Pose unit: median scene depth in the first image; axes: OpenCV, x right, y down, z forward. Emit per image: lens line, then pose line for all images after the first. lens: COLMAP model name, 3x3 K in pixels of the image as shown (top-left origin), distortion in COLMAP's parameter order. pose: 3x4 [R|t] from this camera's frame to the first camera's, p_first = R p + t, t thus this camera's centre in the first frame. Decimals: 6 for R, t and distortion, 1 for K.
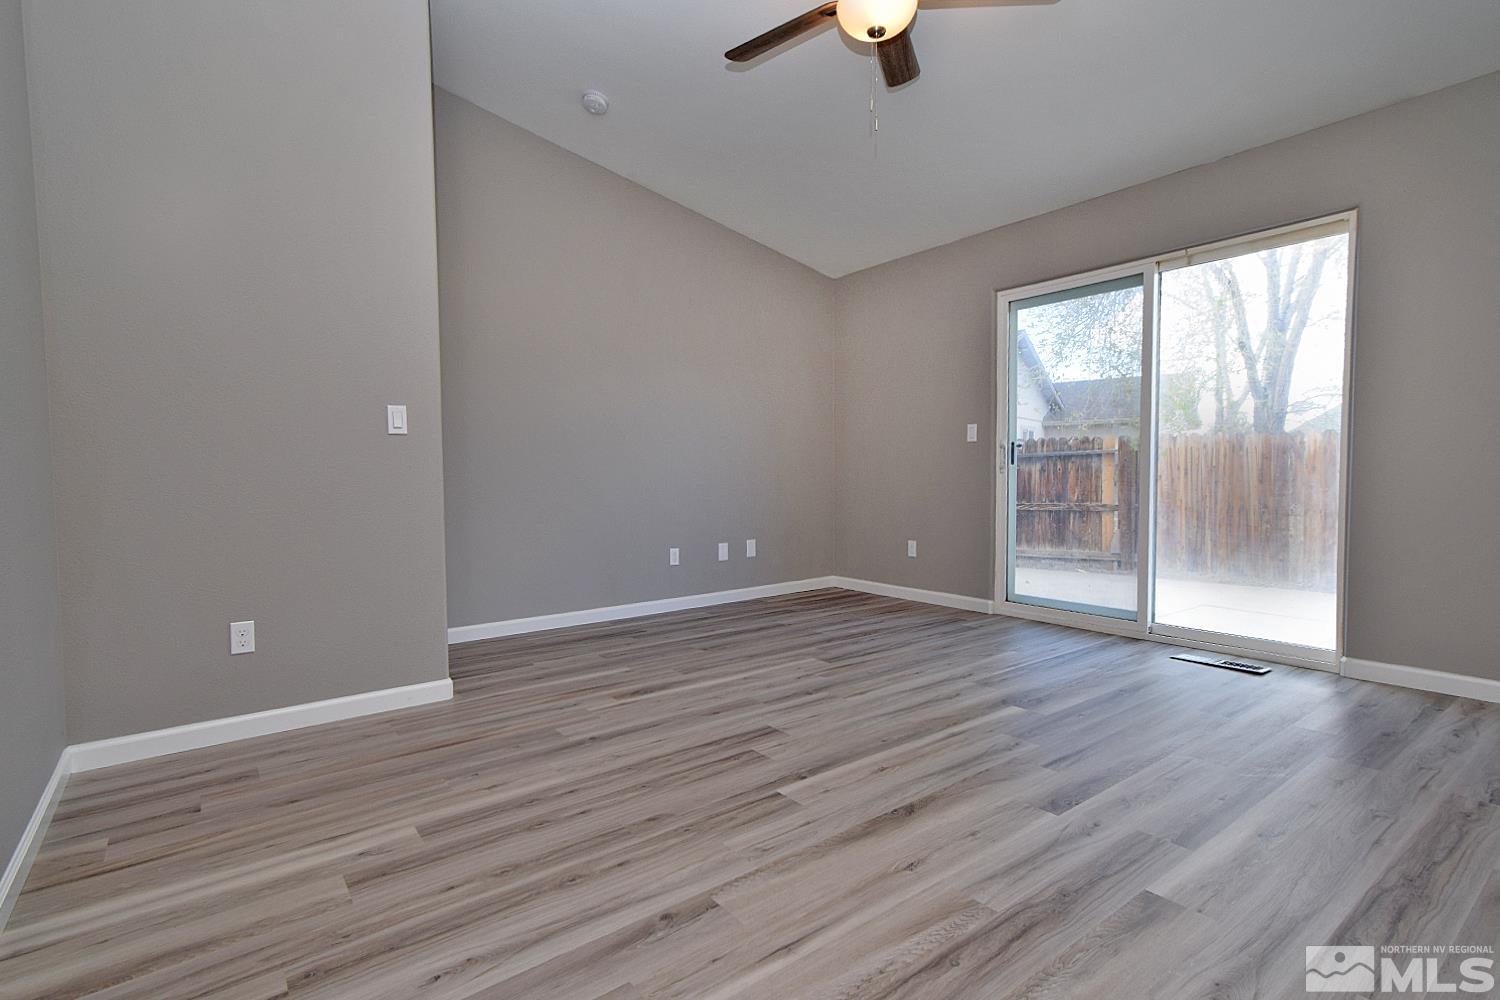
lens RADIAL K [[705.6, 0, 730.4], [0, 705.6, 506.2], [0, 0, 1]] dist [0.015306, -0.024988]
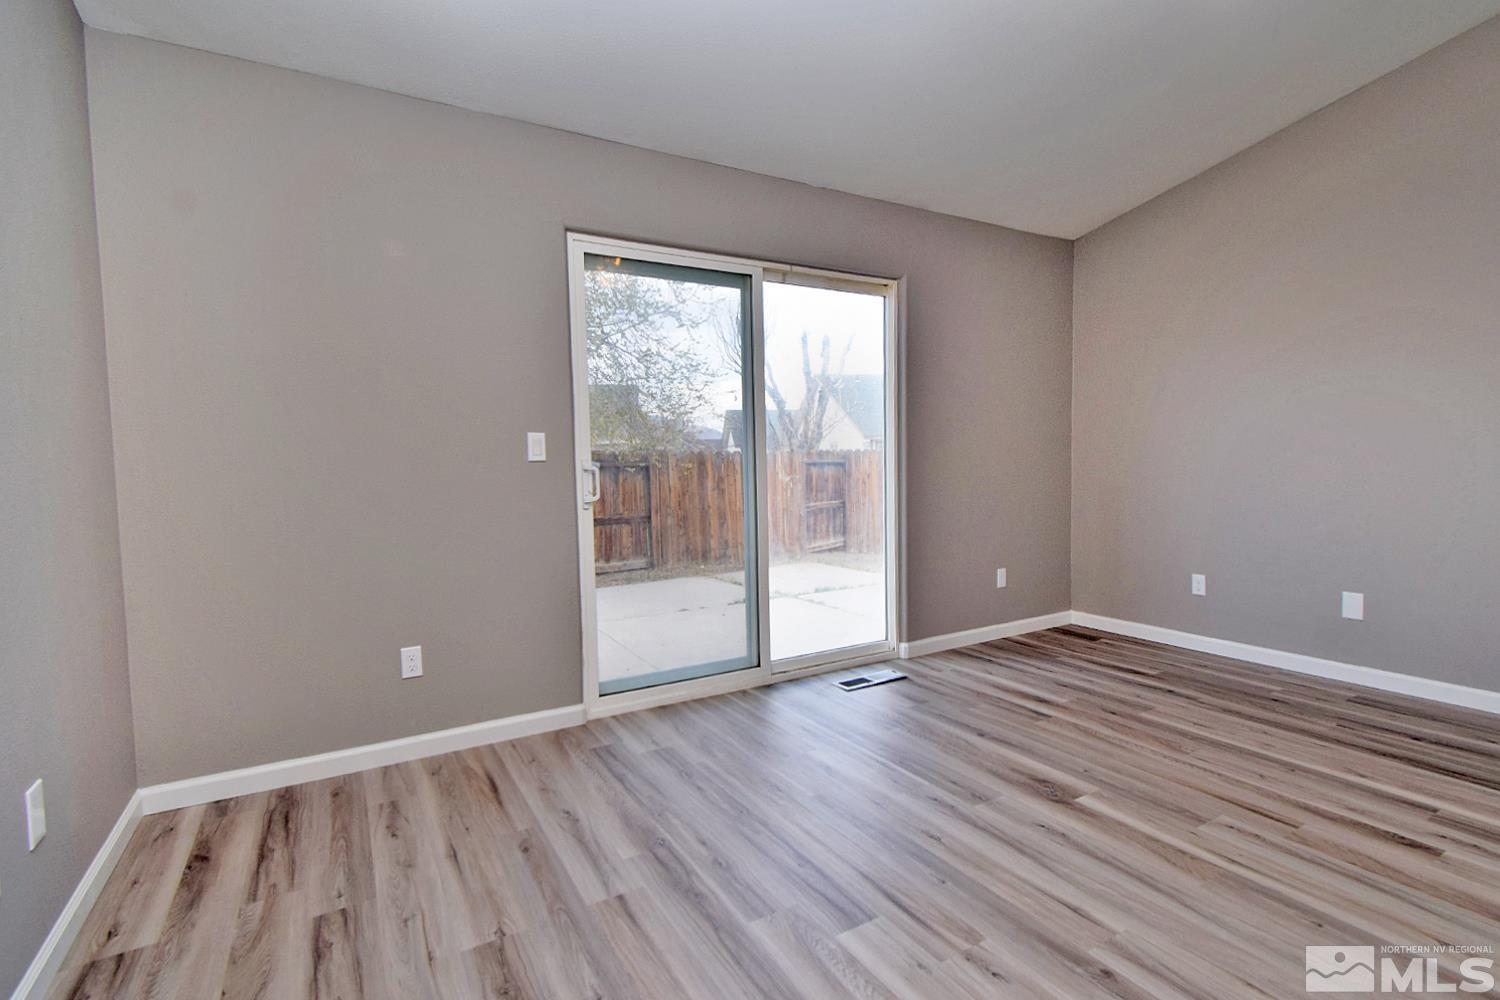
lens RADIAL K [[705.6, 0, 730.4], [0, 705.6, 506.2], [0, 0, 1]] dist [0.015306, -0.024988]
pose [[0.123360, -0.053904, 0.990897, -0.383857], [0.068500, 0.996604, 0.045686, -0.102210], [-0.989995, 0.062240, 0.126634, 1.142112]]
